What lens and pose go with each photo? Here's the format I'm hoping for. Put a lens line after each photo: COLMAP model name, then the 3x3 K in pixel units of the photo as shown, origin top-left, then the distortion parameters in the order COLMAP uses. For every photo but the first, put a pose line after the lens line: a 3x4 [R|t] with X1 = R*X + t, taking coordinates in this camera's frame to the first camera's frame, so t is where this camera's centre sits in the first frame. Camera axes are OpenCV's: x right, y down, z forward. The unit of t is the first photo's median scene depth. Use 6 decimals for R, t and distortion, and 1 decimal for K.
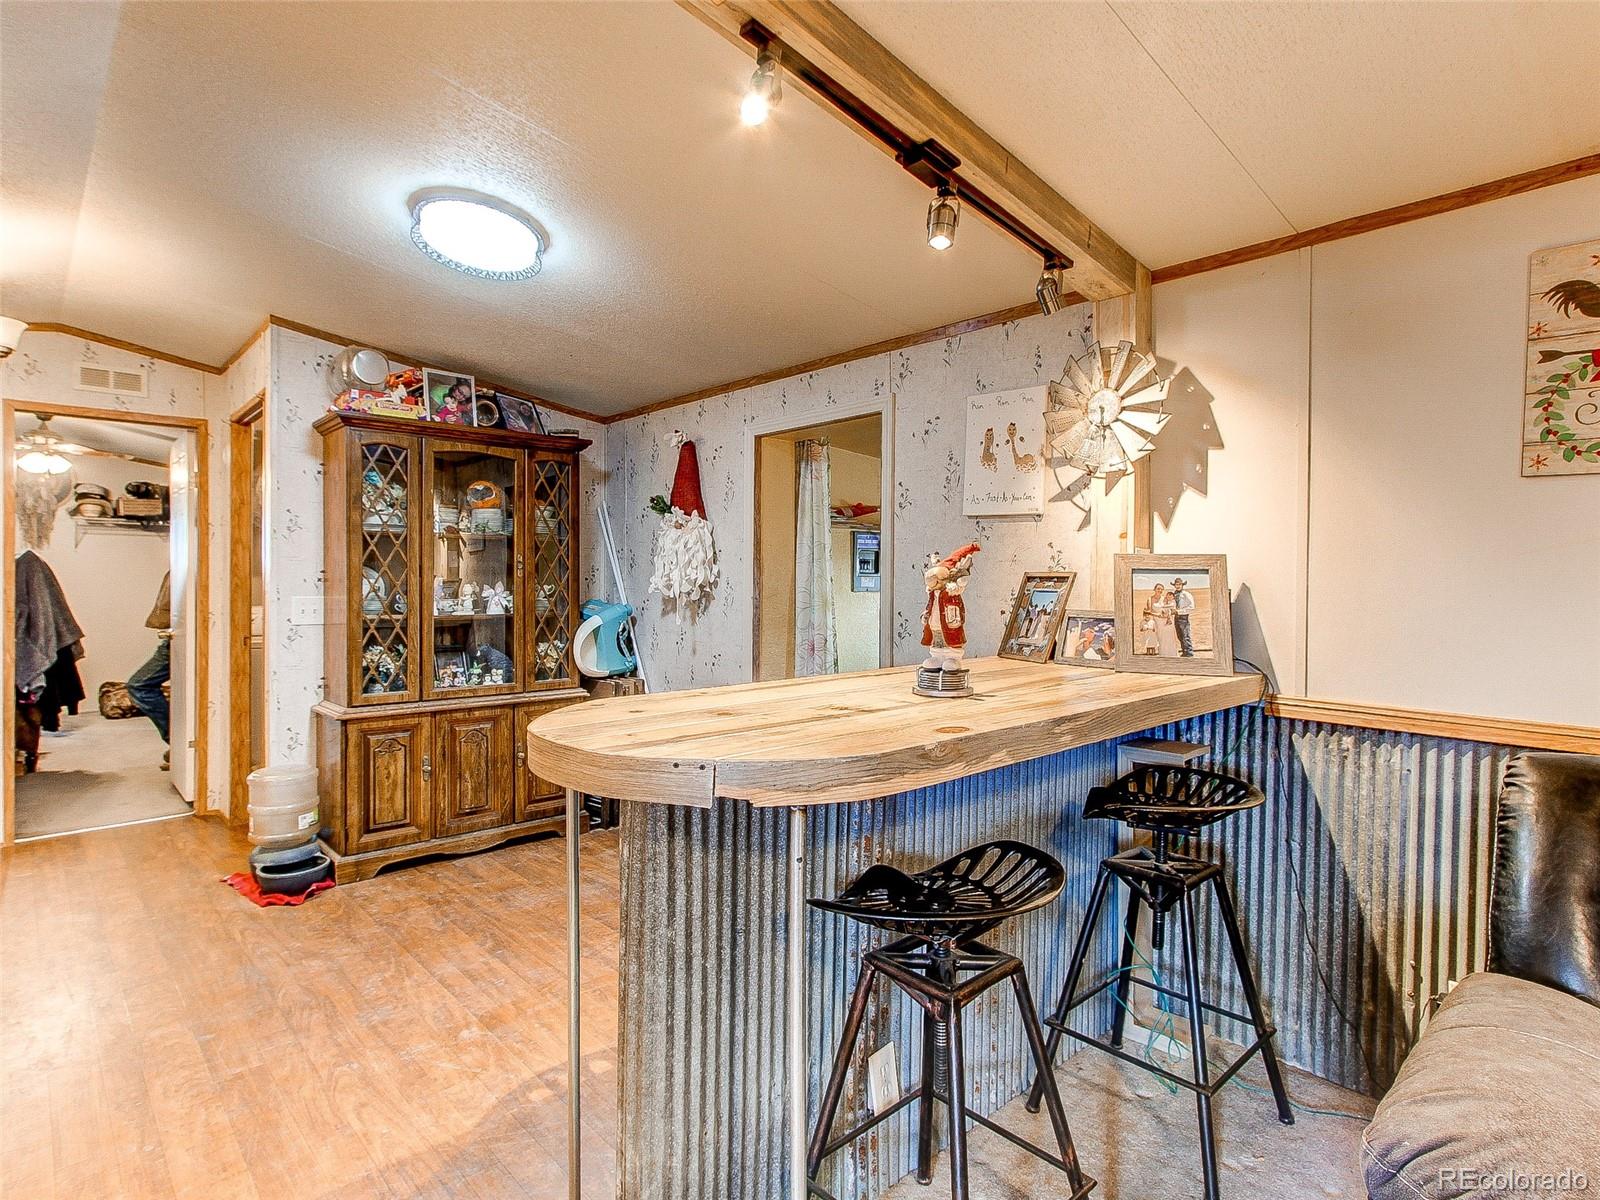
lens RADIAL K [[870.6, 0, 788.4], [0, 870.6, 587.4], [0, 0, 1]] dist [0.000104, 0.001872]
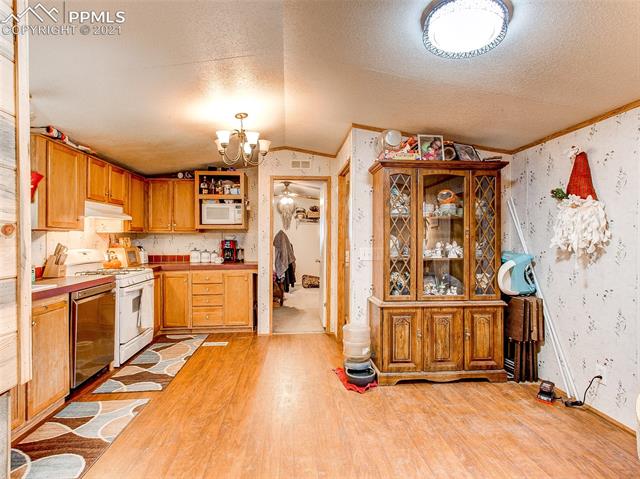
lens RADIAL K [[334.0, 0, 312.2], [0, 334.0, 239.9], [0, 0, 1]] dist [-0.001208, 0.000657]
pose [[0.790816, -0.000031, -0.612054, -0.138379], [-0.004912, 0.999967, -0.006398, -0.003051], [0.612034, 0.008066, 0.790790, 0.239212]]
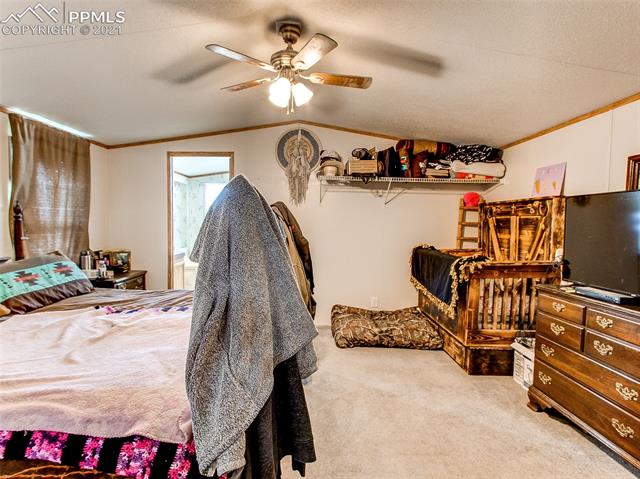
lens RADIAL K [[334.0, 0, 312.2], [0, 334.0, 239.9], [0, 0, 1]] dist [-0.001208, 0.000657]
pose [[0.748482, 0.037449, -0.662097, -0.946186], [-0.019146, 0.999208, 0.034872, -0.011198], [0.662879, -0.013425, 0.748606, 1.182105]]
